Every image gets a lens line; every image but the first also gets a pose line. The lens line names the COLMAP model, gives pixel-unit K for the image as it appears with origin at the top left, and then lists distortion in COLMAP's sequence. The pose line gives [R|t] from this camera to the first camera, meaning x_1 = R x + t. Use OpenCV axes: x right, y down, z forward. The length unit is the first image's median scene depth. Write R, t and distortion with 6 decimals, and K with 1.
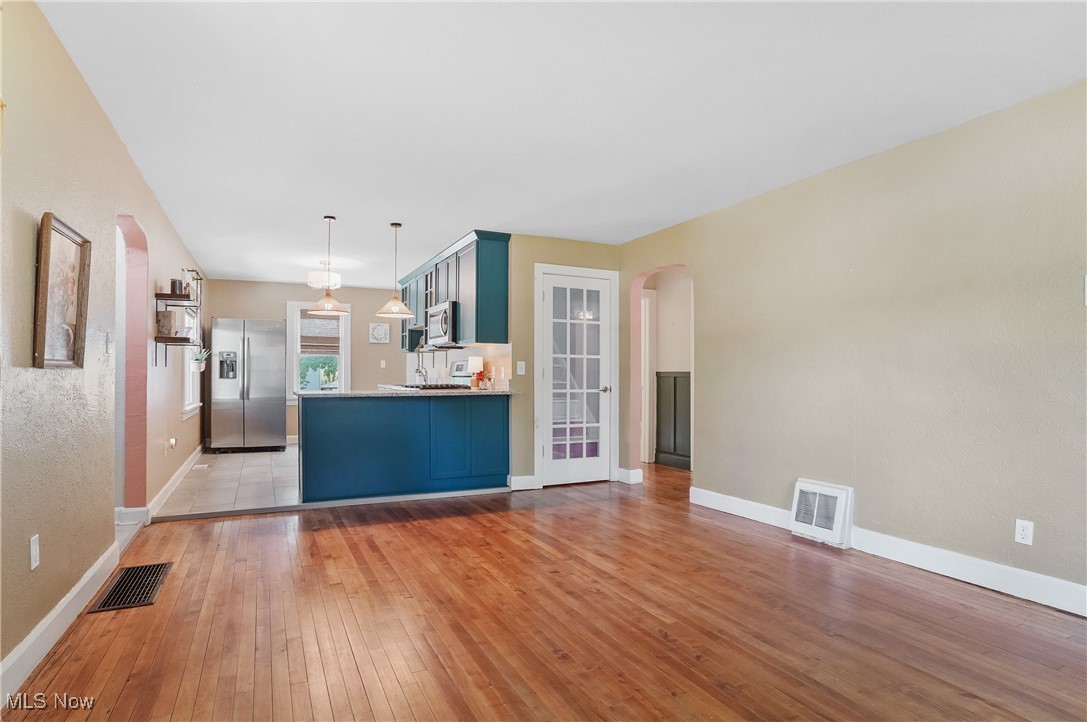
lens RADIAL K [[570.7, 0, 543.5], [0, 570.7, 361.0], [0, 0, 1]] dist [-0.077322, 0.041354]
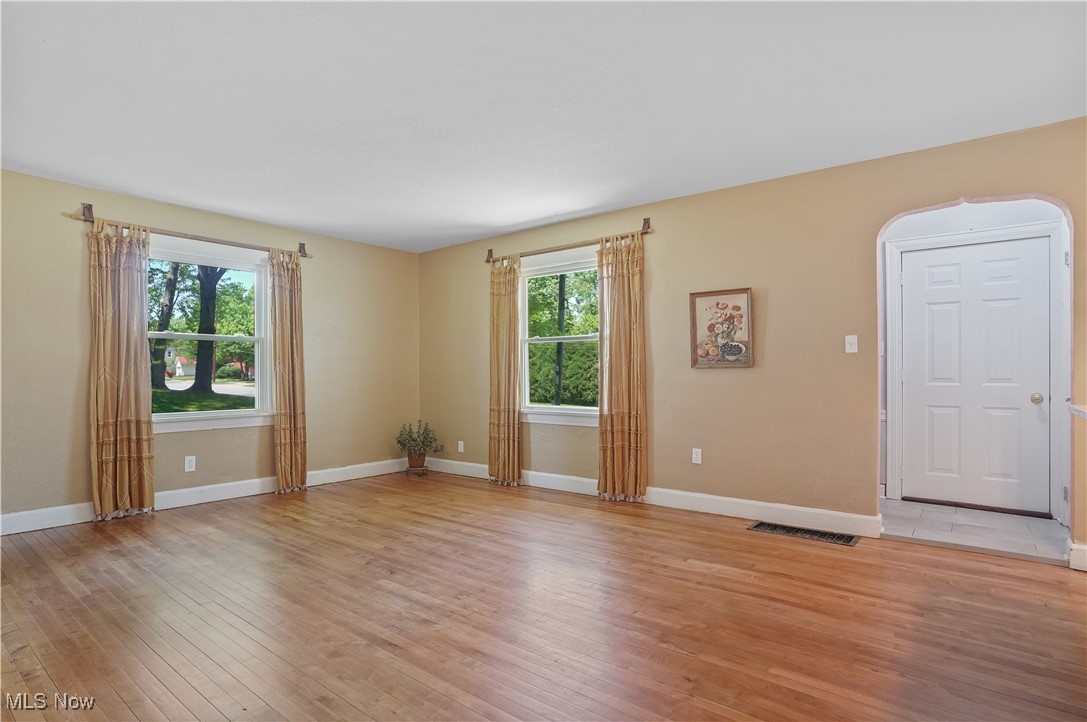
lens RADIAL K [[570.7, 0, 543.5], [0, 570.7, 361.0], [0, 0, 1]] dist [-0.077322, 0.041354]
pose [[-0.907518, -0.004714, -0.419987, 0.185108], [0.012733, 0.999169, -0.038728, 0.023550], [0.419820, -0.040494, -0.906703, 0.992973]]
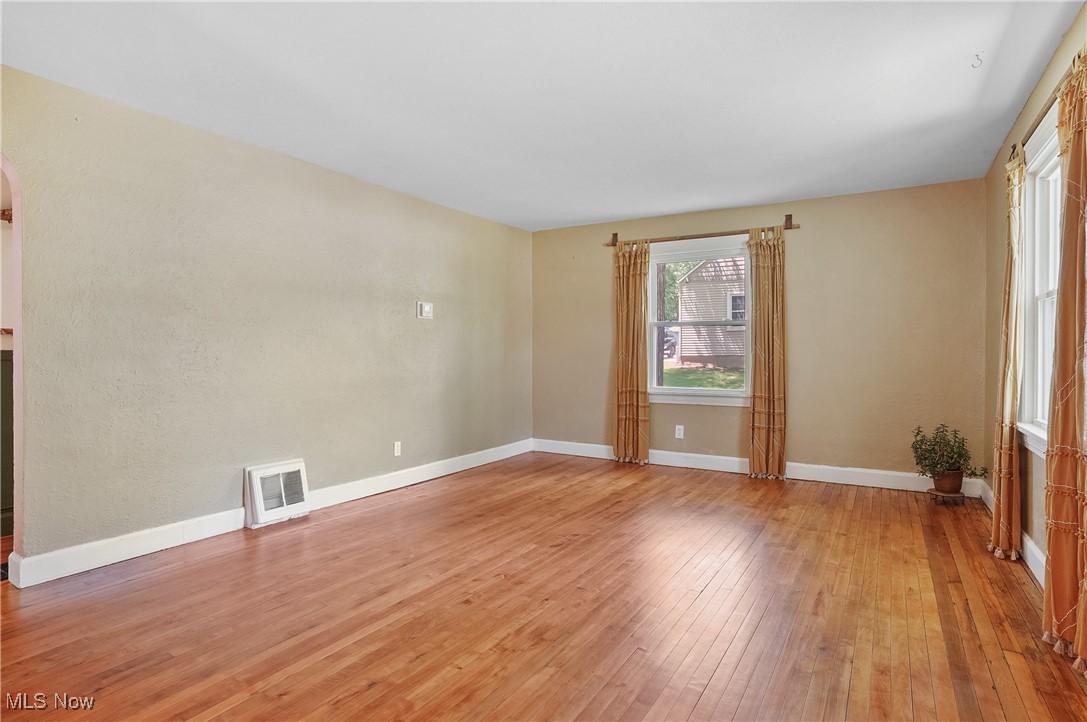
lens RADIAL K [[570.7, 0, 543.5], [0, 570.7, 361.0], [0, 0, 1]] dist [-0.077322, 0.041354]
pose [[-0.522704, -0.013683, 0.852404, -0.397862], [-0.020380, 0.999786, 0.003551, 0.015047], [-0.852271, -0.015515, -0.522871, 0.744236]]
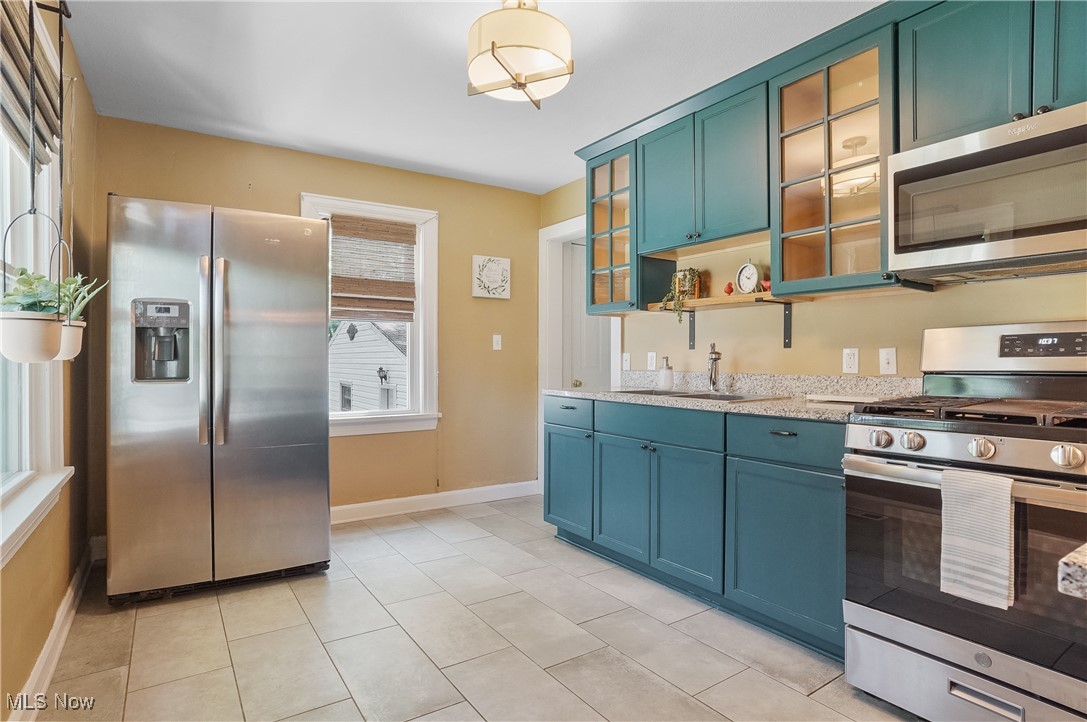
lens RADIAL K [[574.5, 0, 540.8], [0, 574.5, 354.7], [0, 0, 1]] dist [-0.079855, 0.044460]
pose [[0.992079, -0.001353, 0.125607, -0.506911], [-0.000333, 0.999910, 0.013398, 0.015014], [-0.125614, -0.013334, 0.991990, 0.850226]]
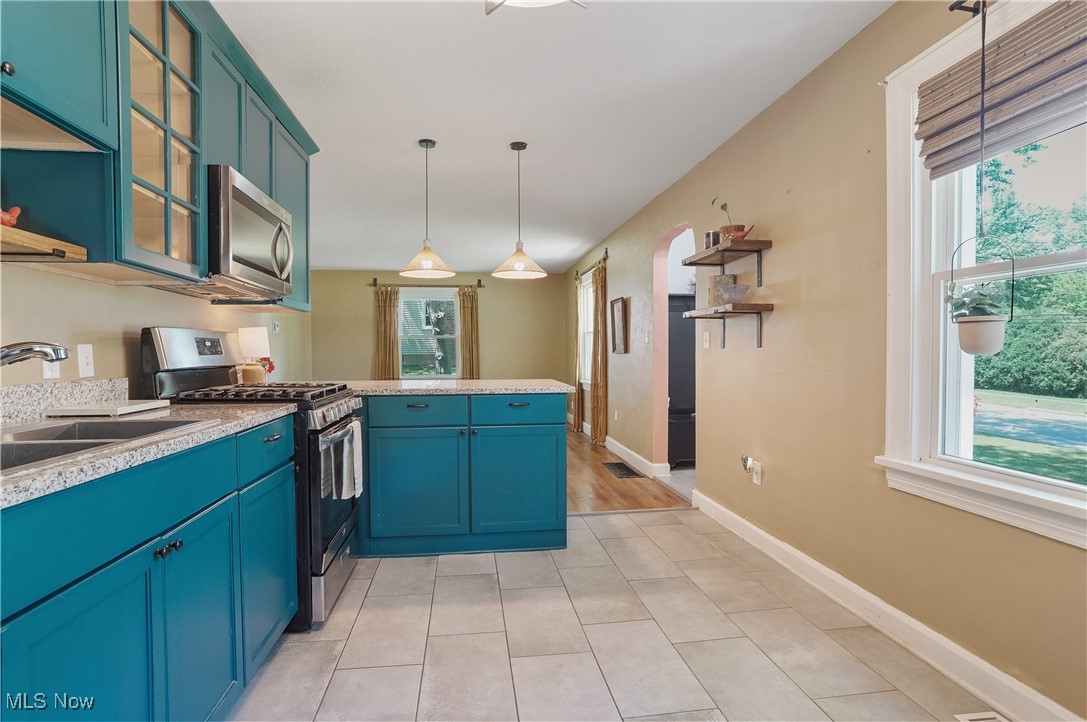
lens RADIAL K [[570.7, 0, 543.5], [0, 570.7, 361.0], [0, 0, 1]] dist [-0.077322, 0.041354]
pose [[-0.945788, -0.001454, 0.324781, -0.566954], [-0.003084, 0.999985, -0.004505, 0.026809], [-0.324770, -0.005262, -0.945778, 1.479776]]
